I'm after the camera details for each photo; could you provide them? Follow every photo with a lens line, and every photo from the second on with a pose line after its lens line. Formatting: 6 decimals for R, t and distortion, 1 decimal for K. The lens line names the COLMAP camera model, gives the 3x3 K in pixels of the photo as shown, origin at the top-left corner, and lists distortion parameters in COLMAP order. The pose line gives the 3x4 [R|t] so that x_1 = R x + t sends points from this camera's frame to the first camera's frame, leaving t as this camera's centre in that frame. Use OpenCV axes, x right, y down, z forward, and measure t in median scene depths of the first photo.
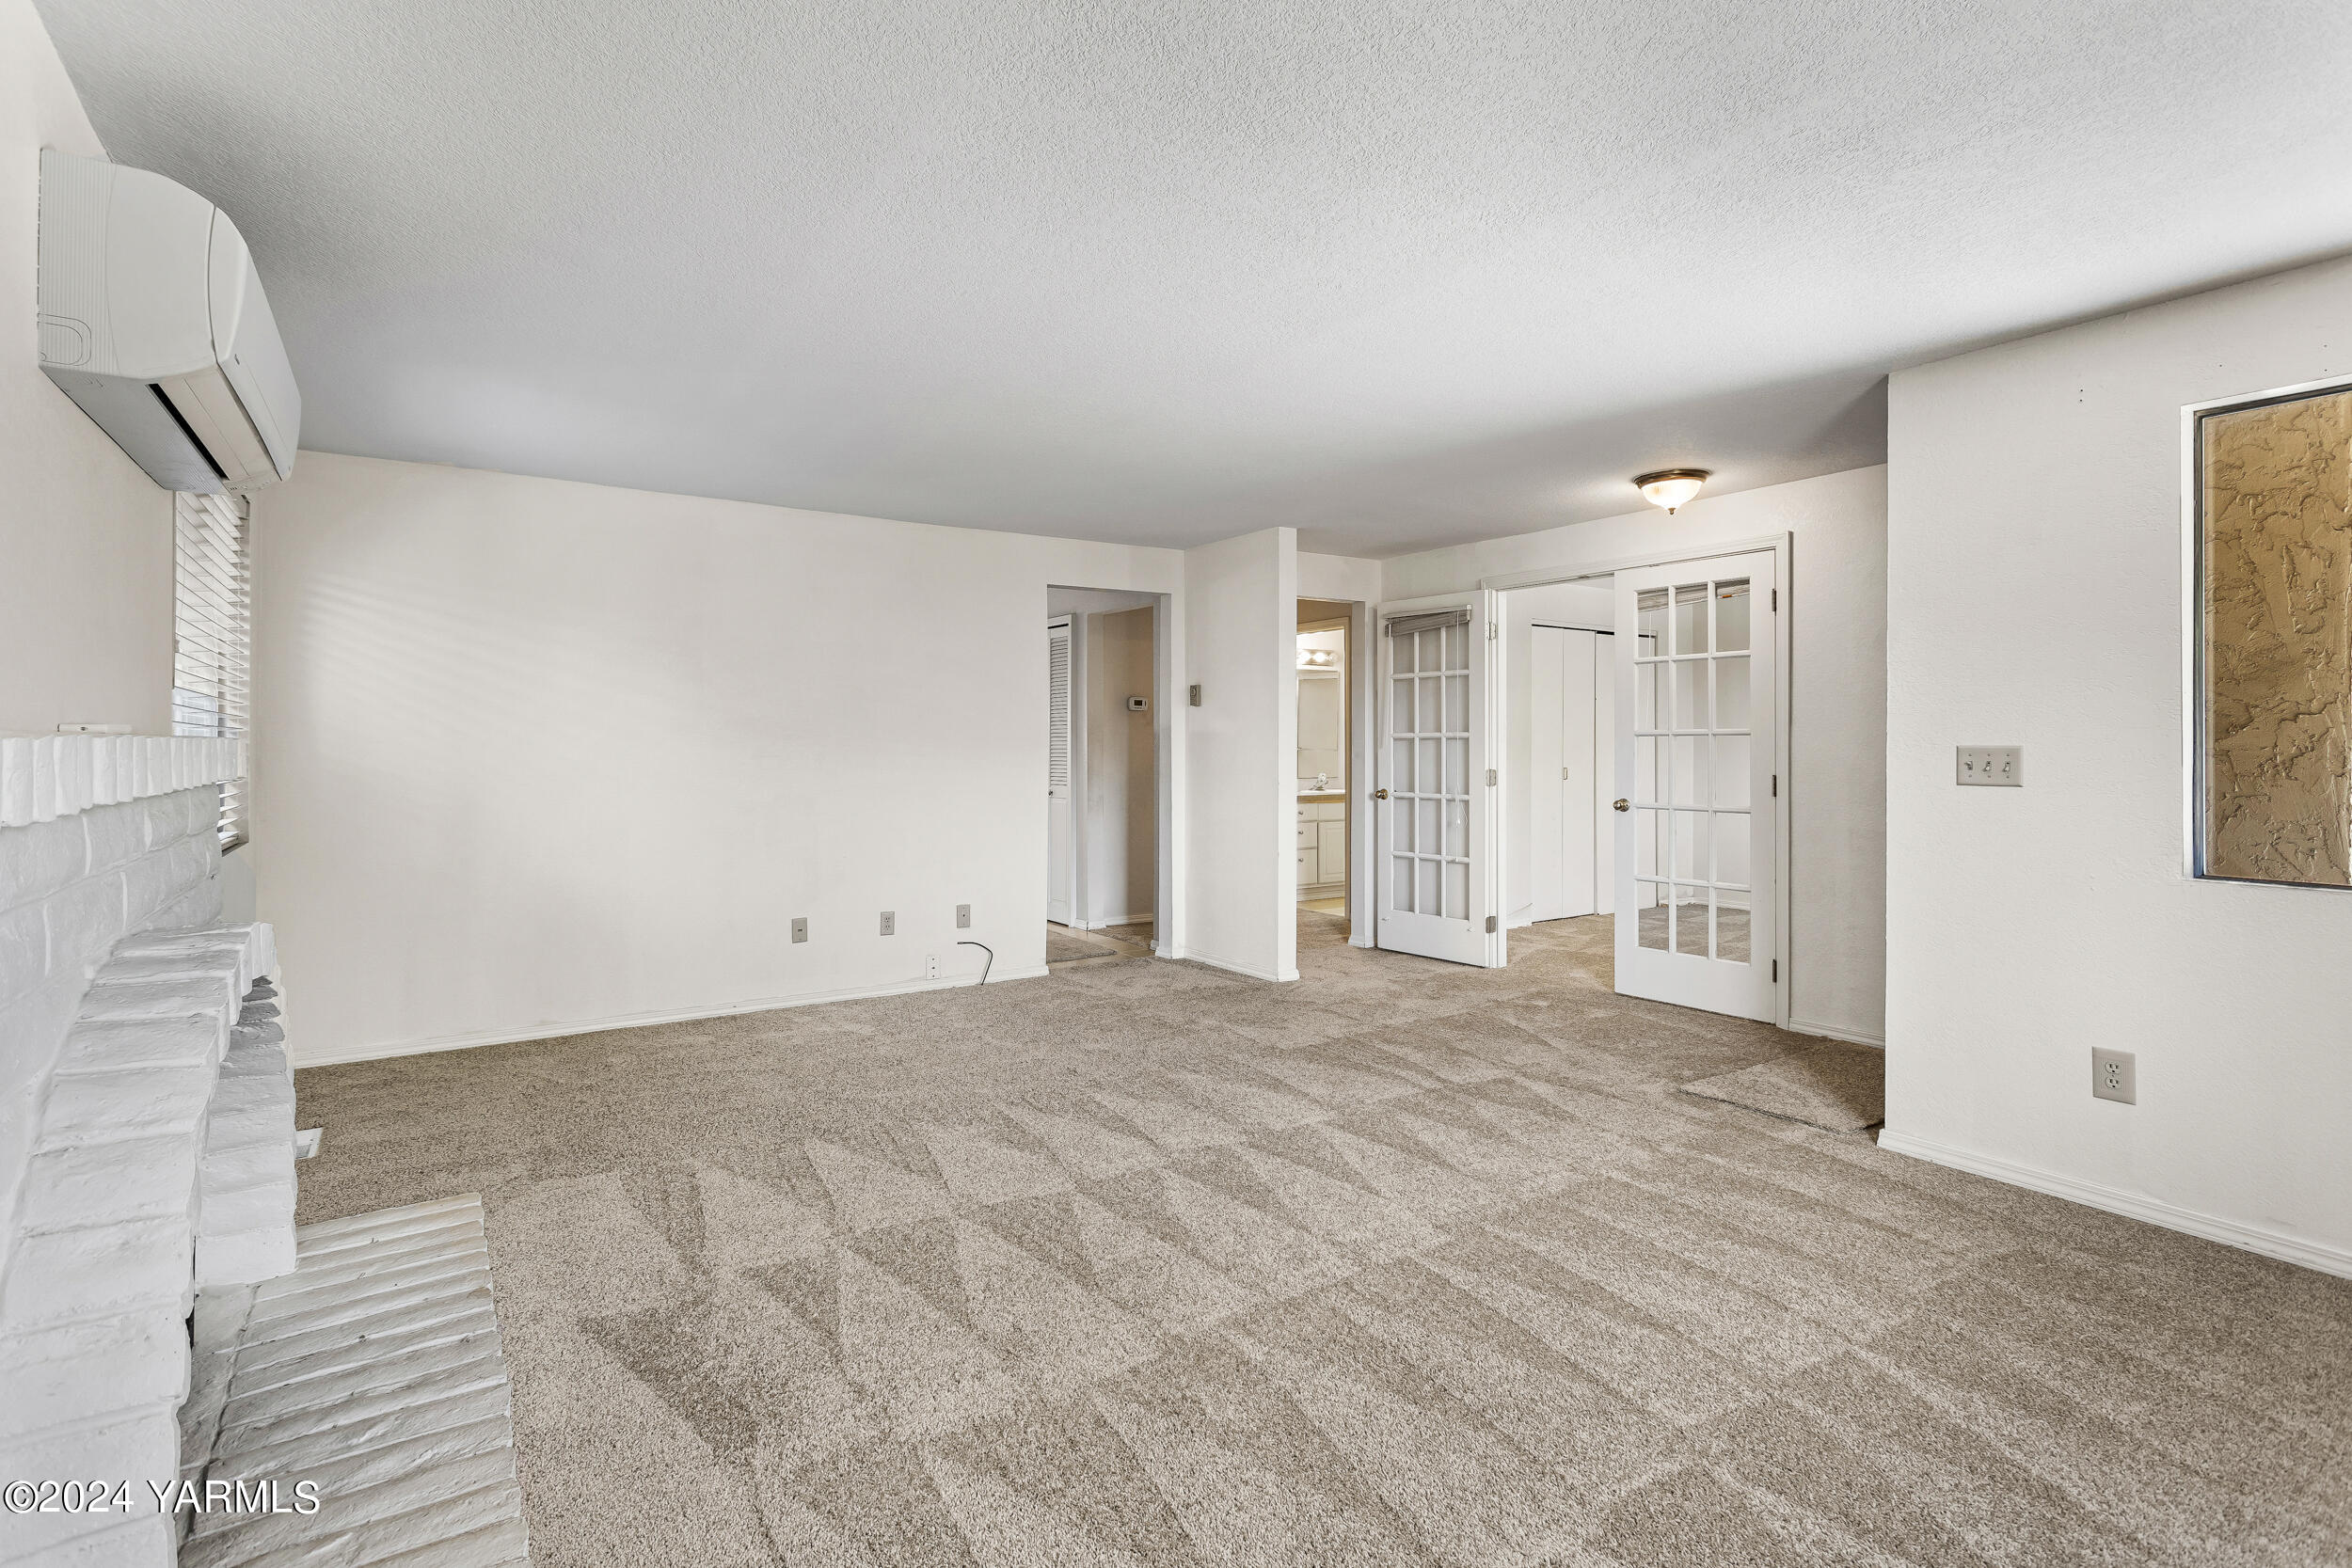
lens RADIAL K [[1124.2, 0, 1179.8], [0, 1124.2, 748.3], [0, 0, 1]] dist [-0.000822, 0.000992]
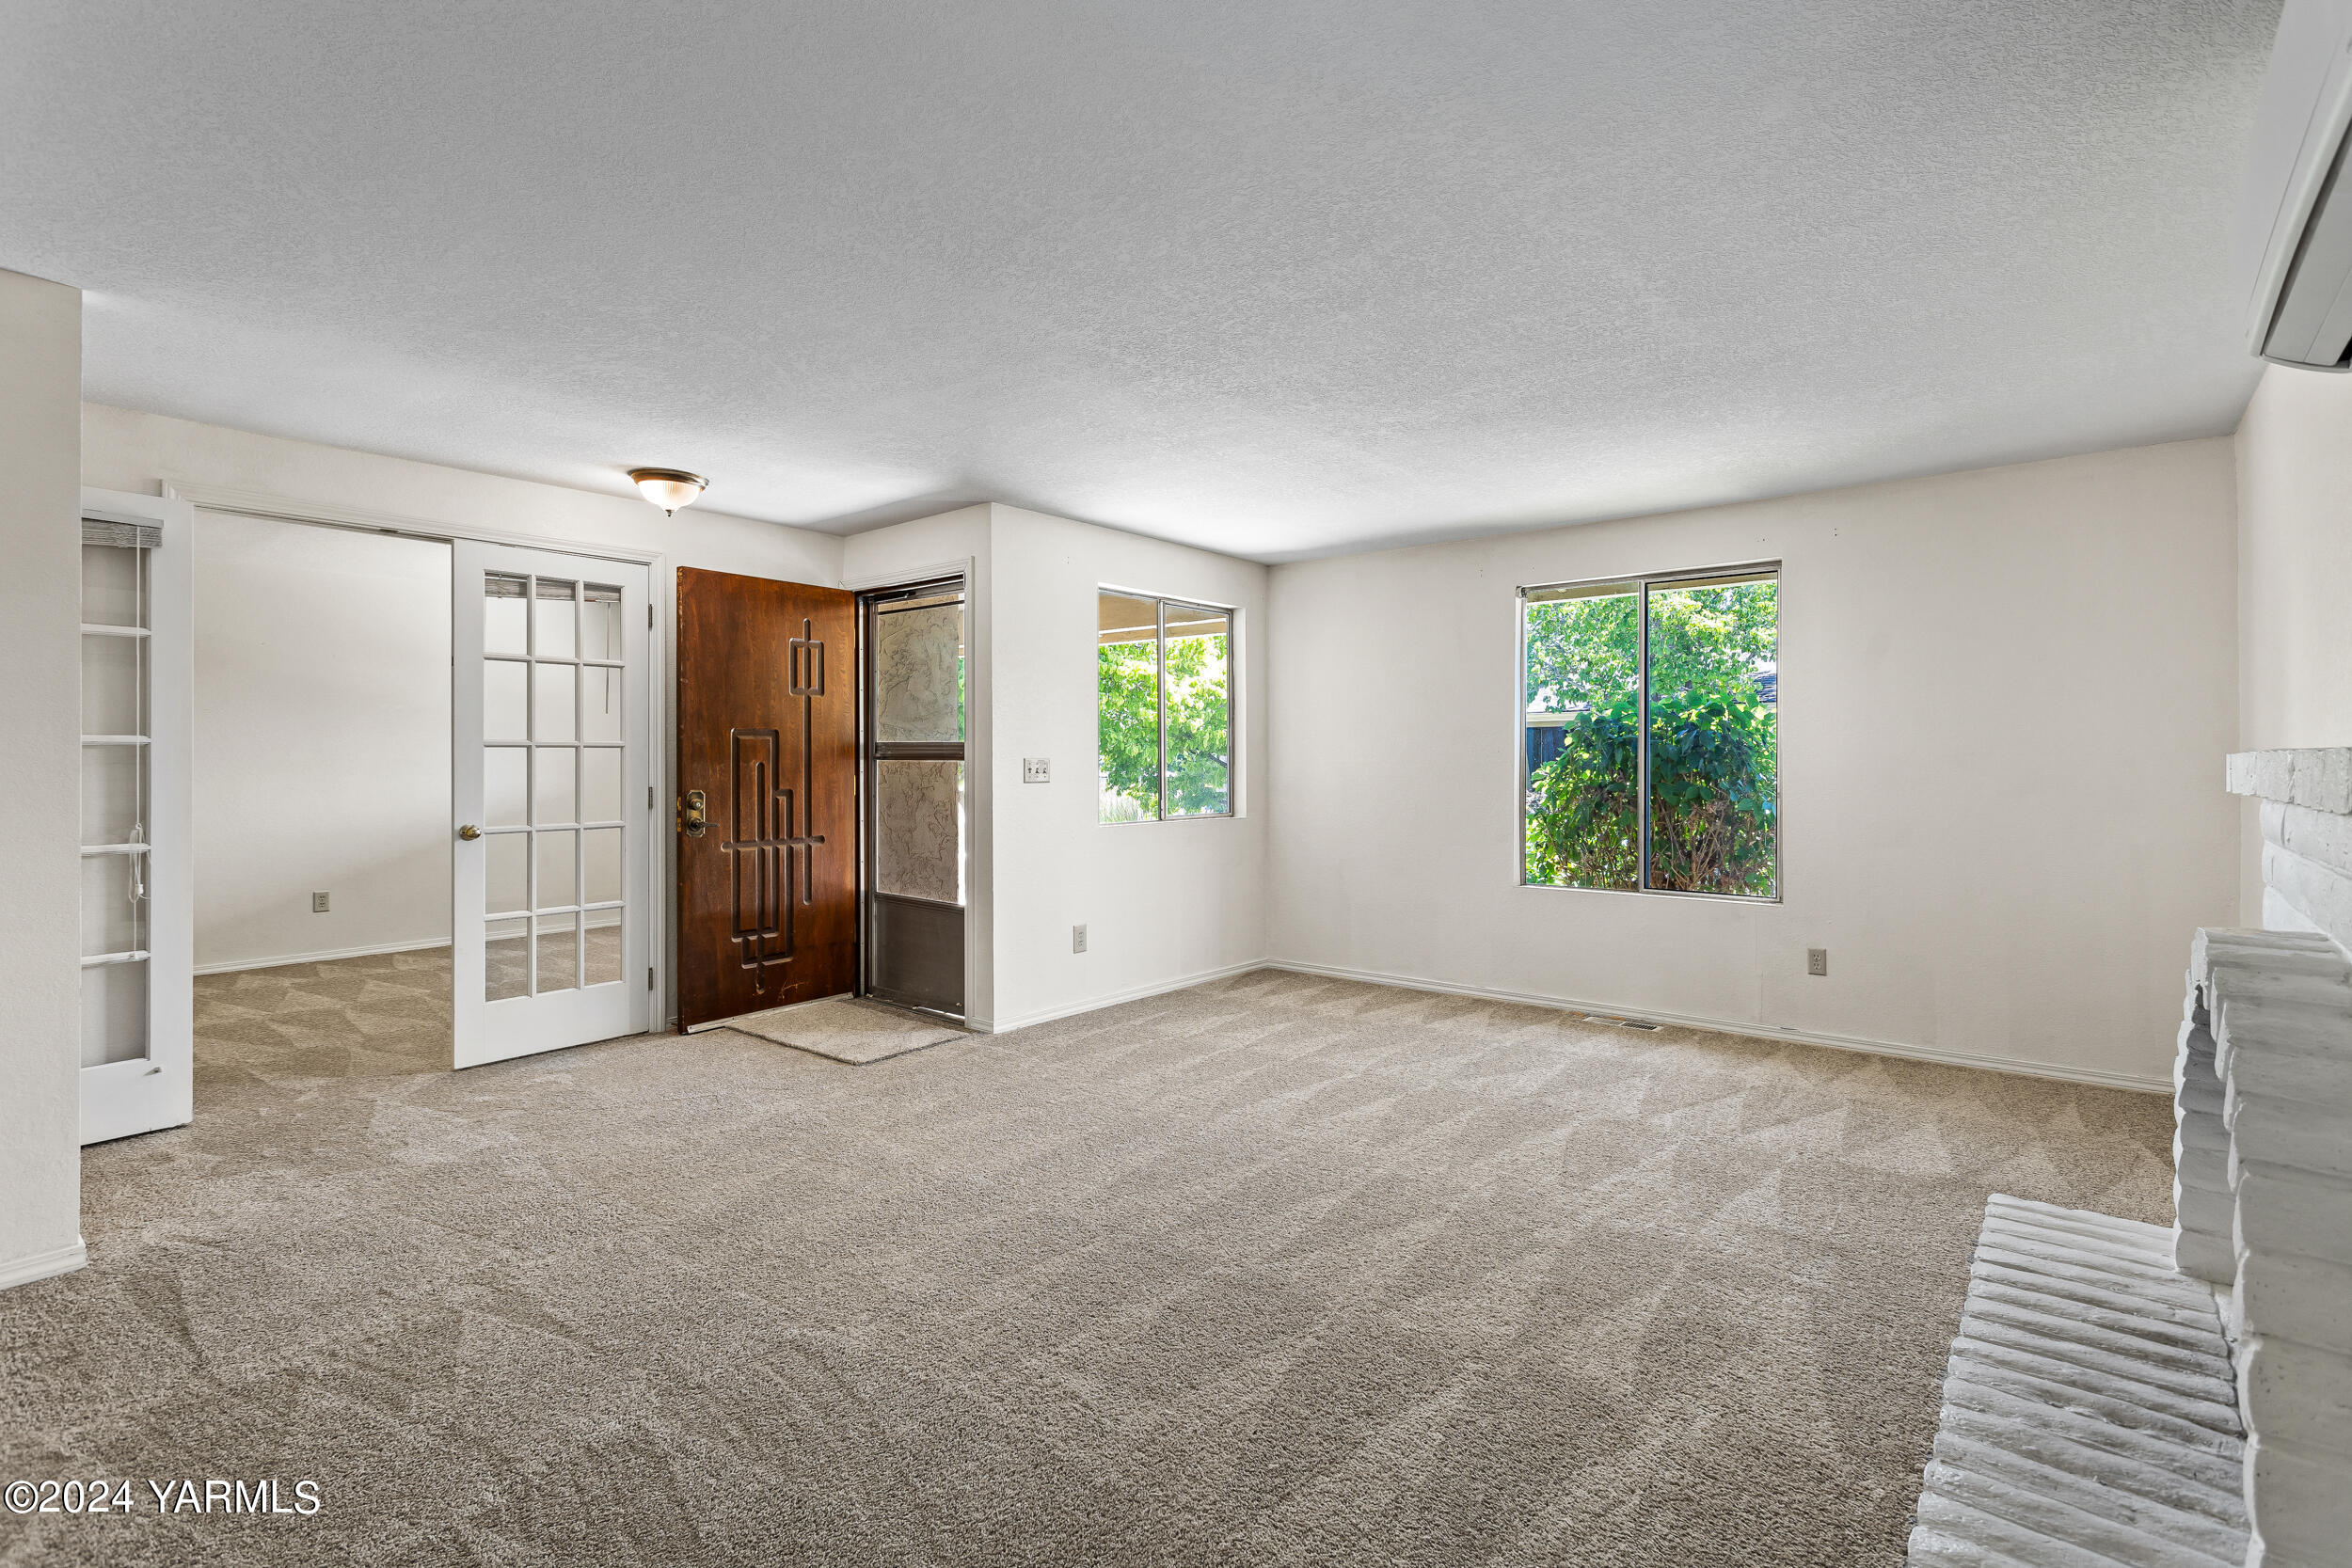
lens RADIAL K [[1124.2, 0, 1179.8], [0, 1124.2, 748.3], [0, 0, 1]] dist [-0.000822, 0.000992]
pose [[-0.291296, 0.005881, 0.956615, -0.547755], [0.000608, 0.999982, -0.005963, -0.004167], [-0.956633, -0.001155, -0.291295, 0.777712]]
